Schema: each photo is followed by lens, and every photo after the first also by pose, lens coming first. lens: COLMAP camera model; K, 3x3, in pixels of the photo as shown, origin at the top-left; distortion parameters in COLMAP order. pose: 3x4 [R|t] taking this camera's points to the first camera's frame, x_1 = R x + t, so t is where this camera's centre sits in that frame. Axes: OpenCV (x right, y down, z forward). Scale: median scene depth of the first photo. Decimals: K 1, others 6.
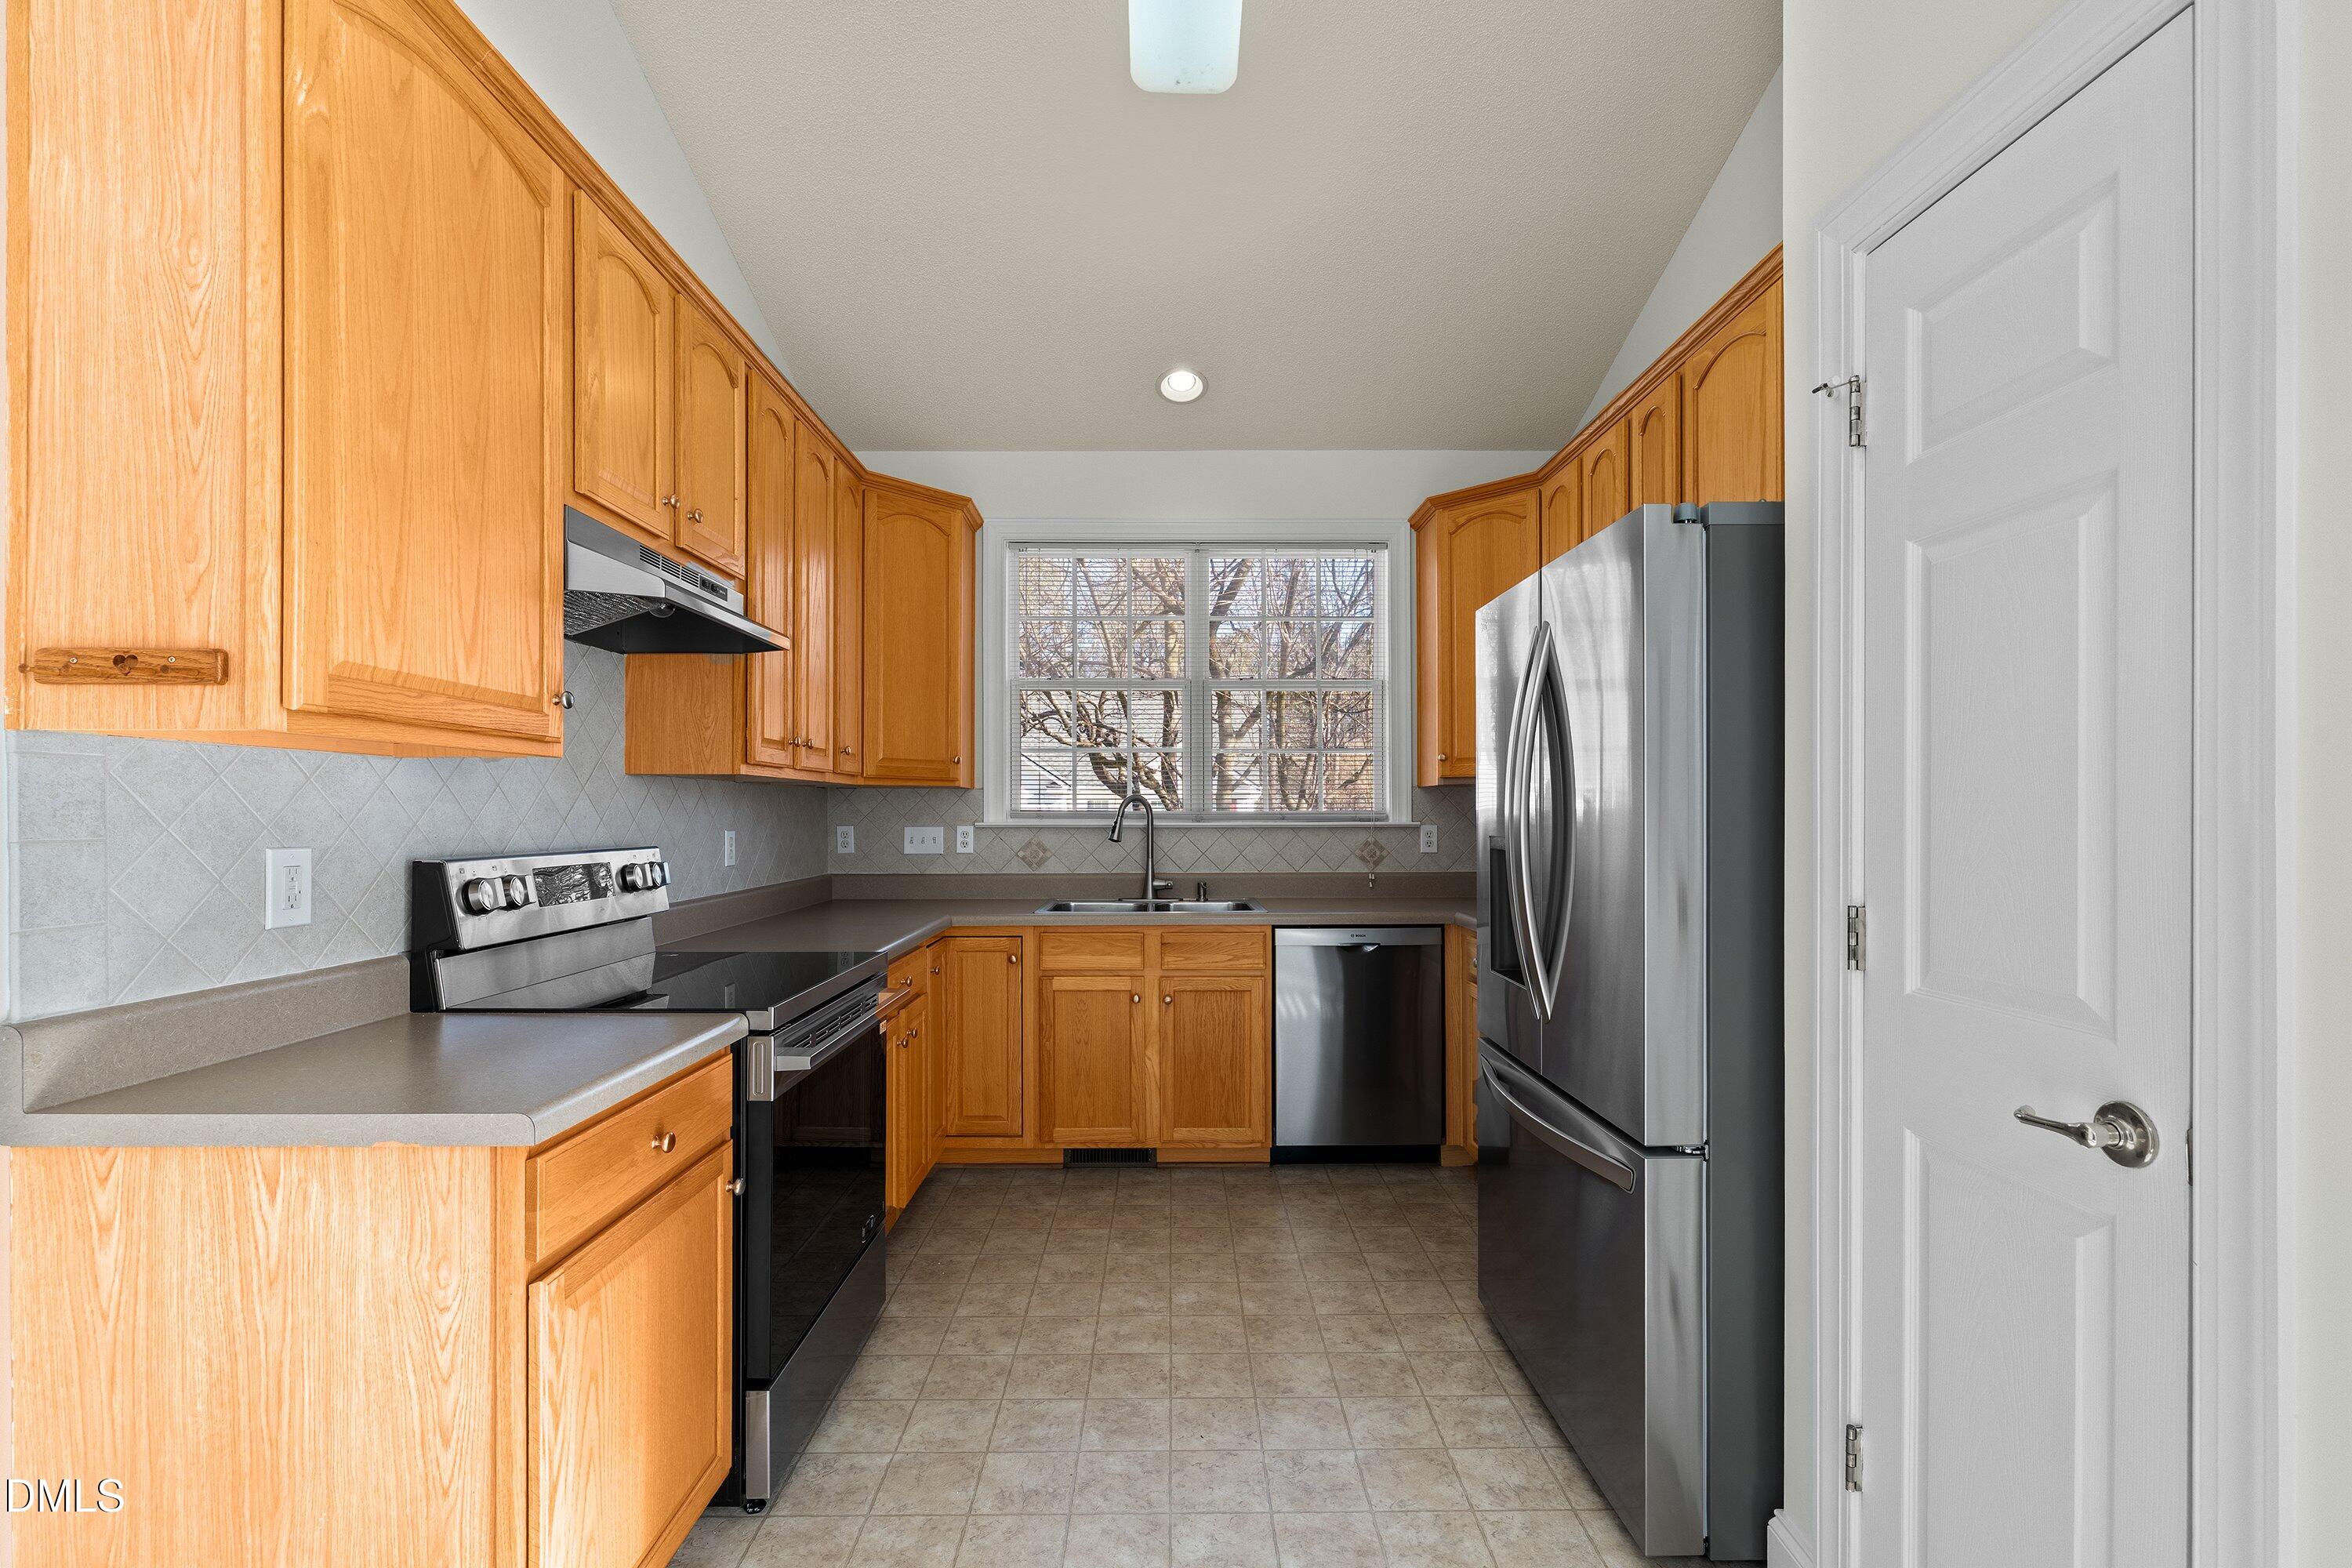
lens RADIAL K [[1021.5, 0, 1168.0], [0, 1021.5, 813.5], [0, 0, 1]] dist [0.000307, 0.000162]
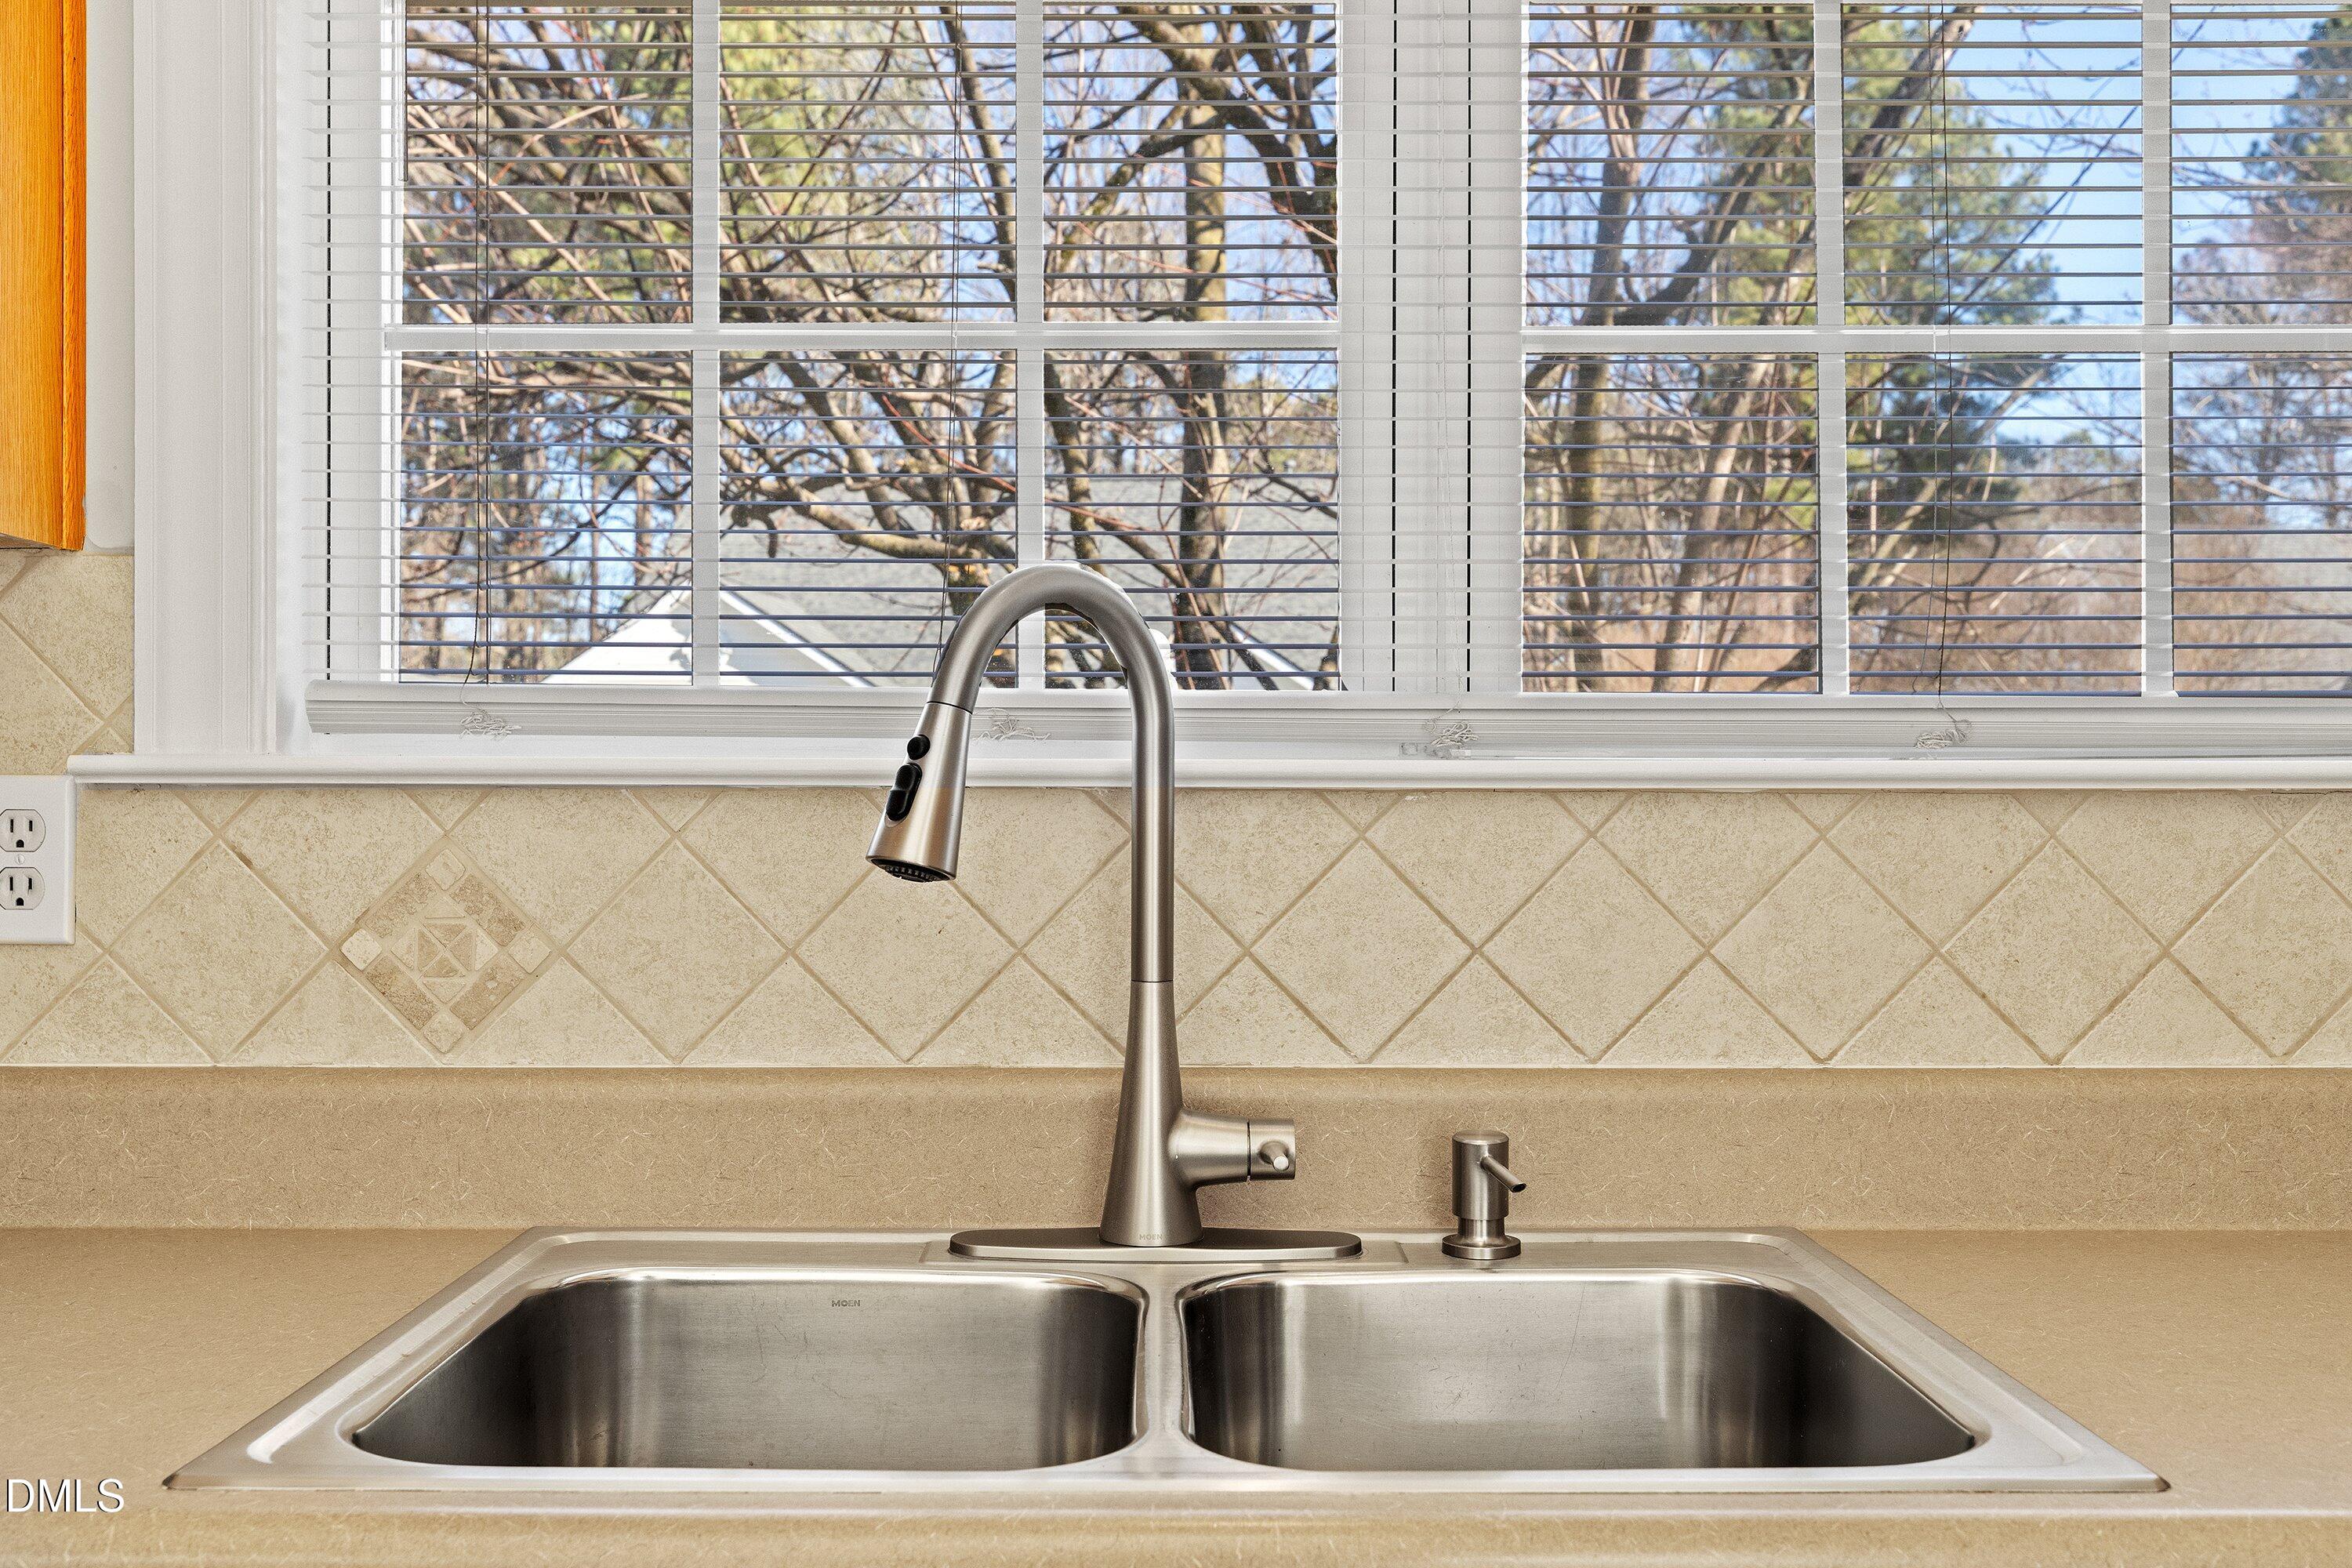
lens RADIAL K [[2263.8, 0, 1171.0], [0, 2263.8, 804.7], [0, 0, 1]] dist [-0.001058, 0.000000]
pose [[0.999994, 0.003092, -0.001552, -0.014062], [-0.003088, 0.999992, 0.002558, 0.015406], [0.001560, -0.002553, 0.999996, 0.651668]]
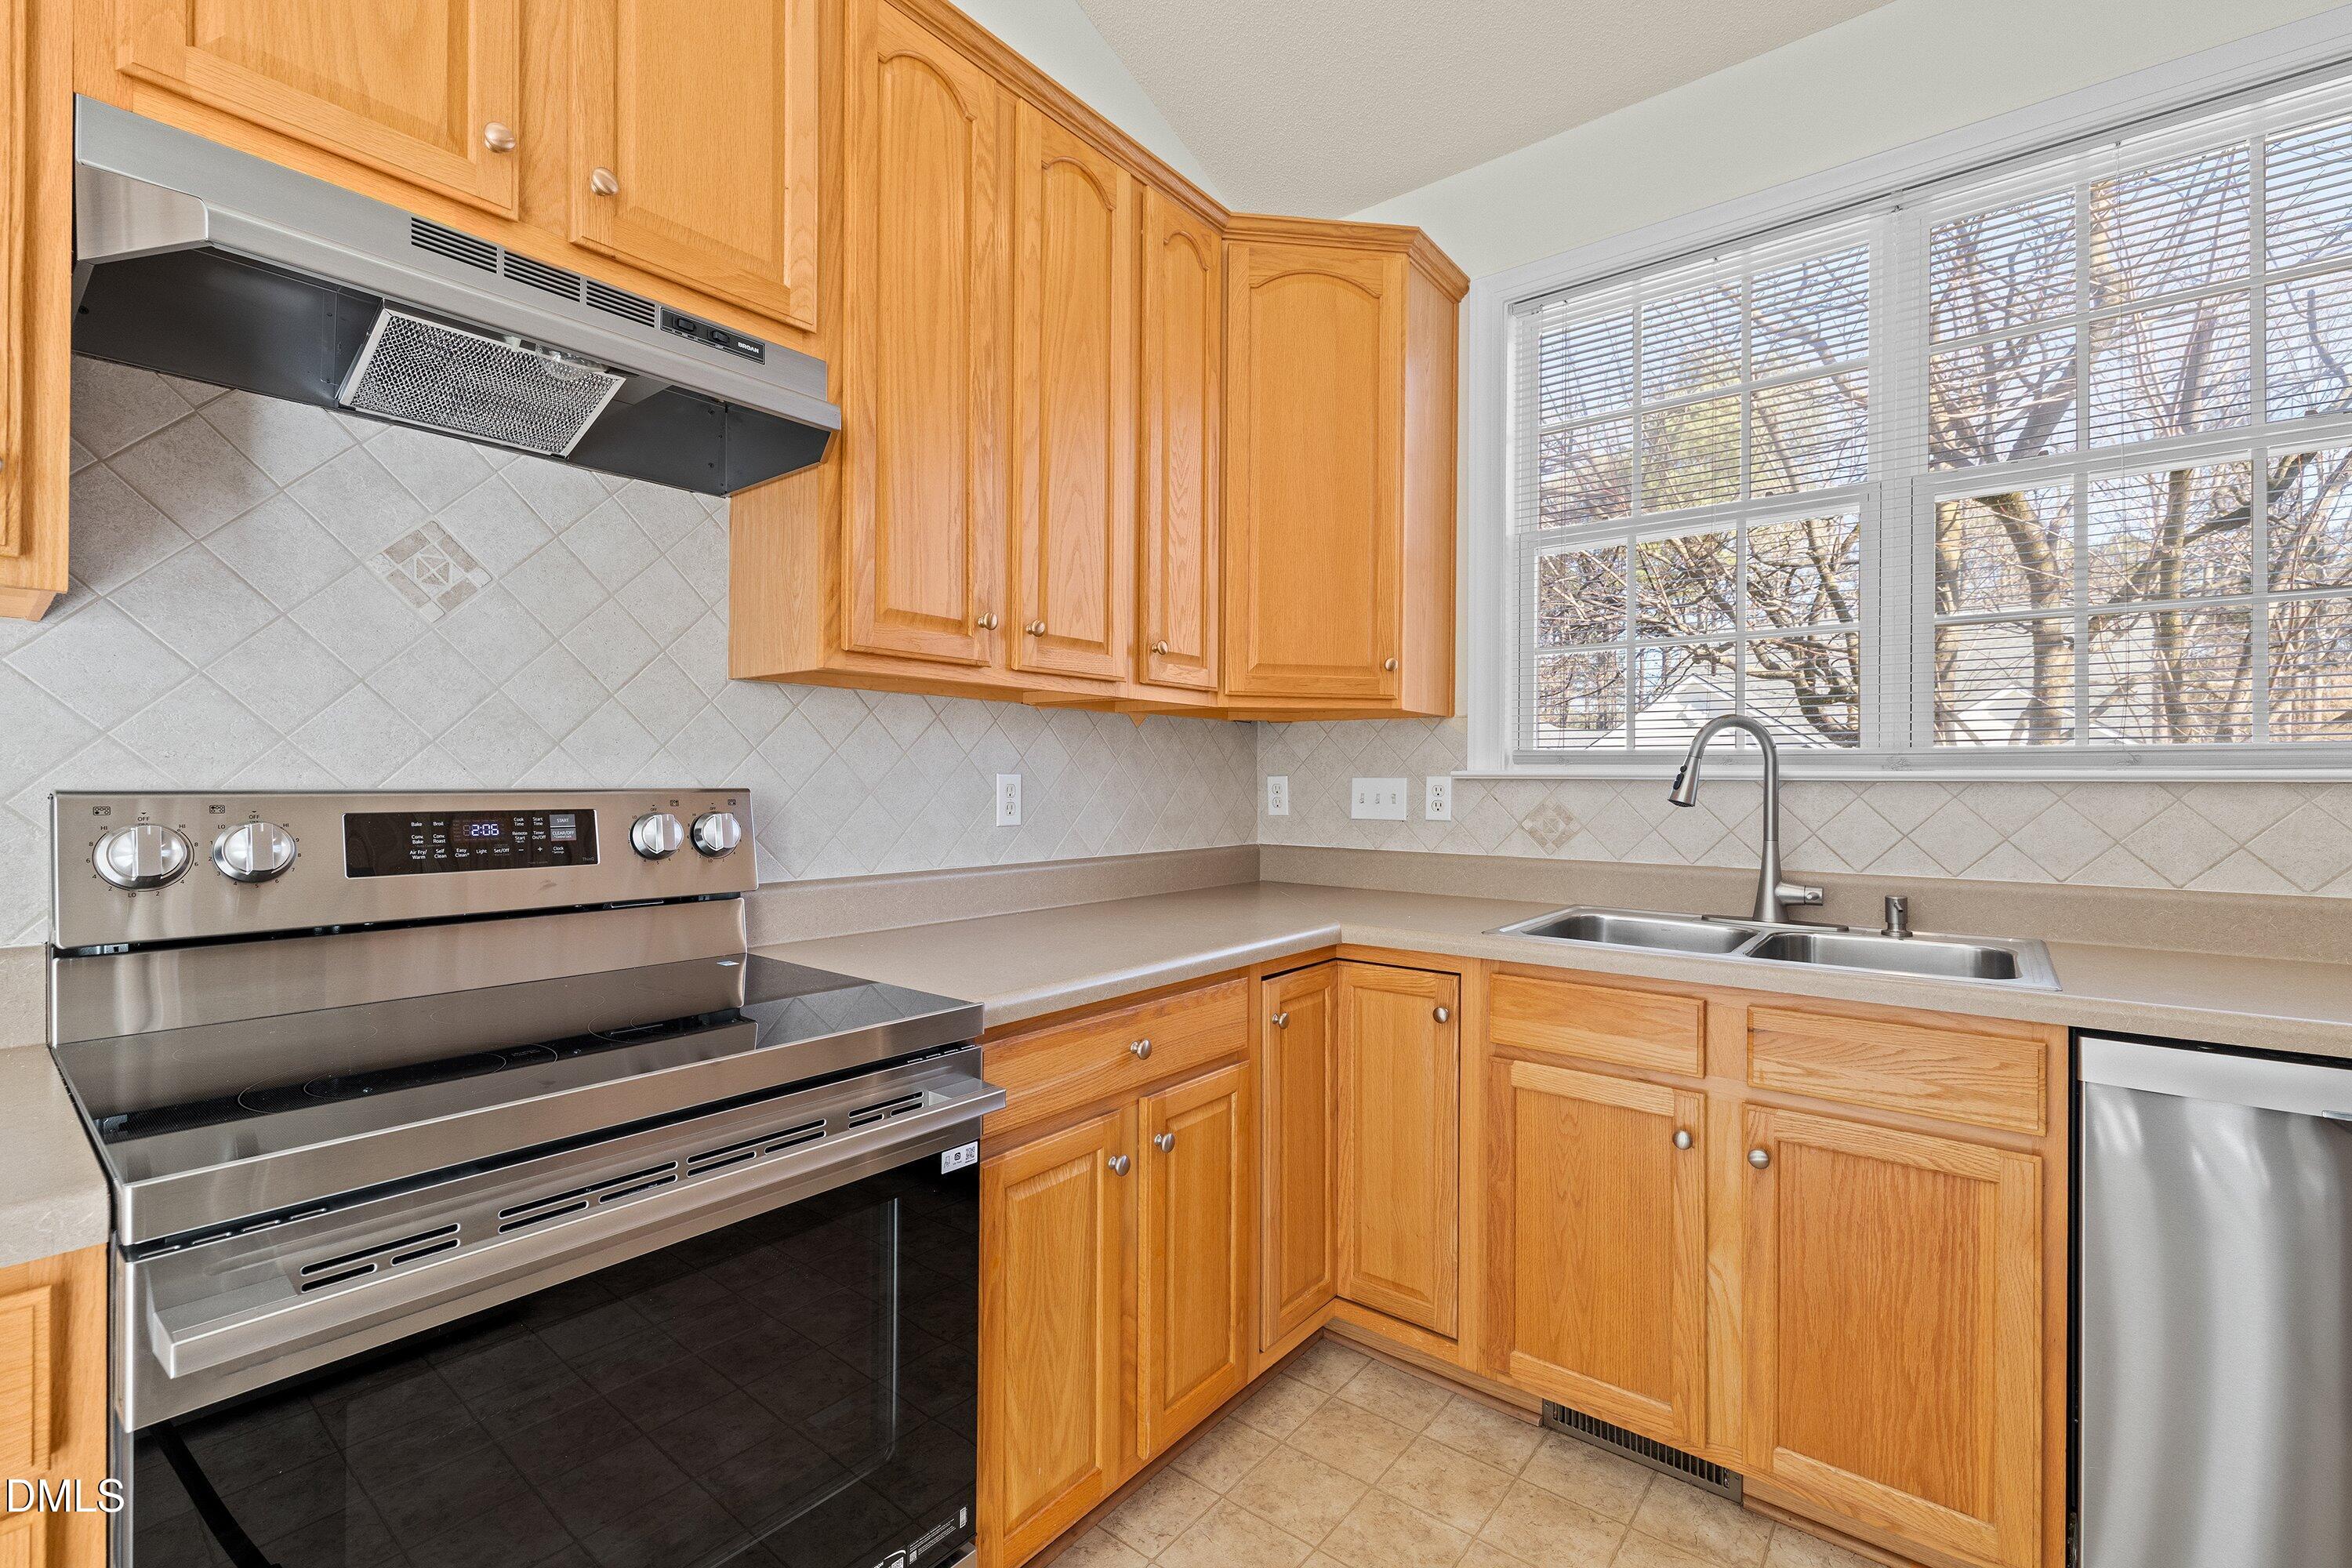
lens RADIAL K [[1021.5, 0, 1177.3], [0, 1021.5, 782.2], [0, 0, 1]] dist [0.000307, 0.000162]
pose [[0.779924, 0.006730, -0.625838, 0.069309], [-0.006867, 0.999974, 0.002195, 0.015540], [0.625836, 0.002586, 0.779950, 0.422031]]
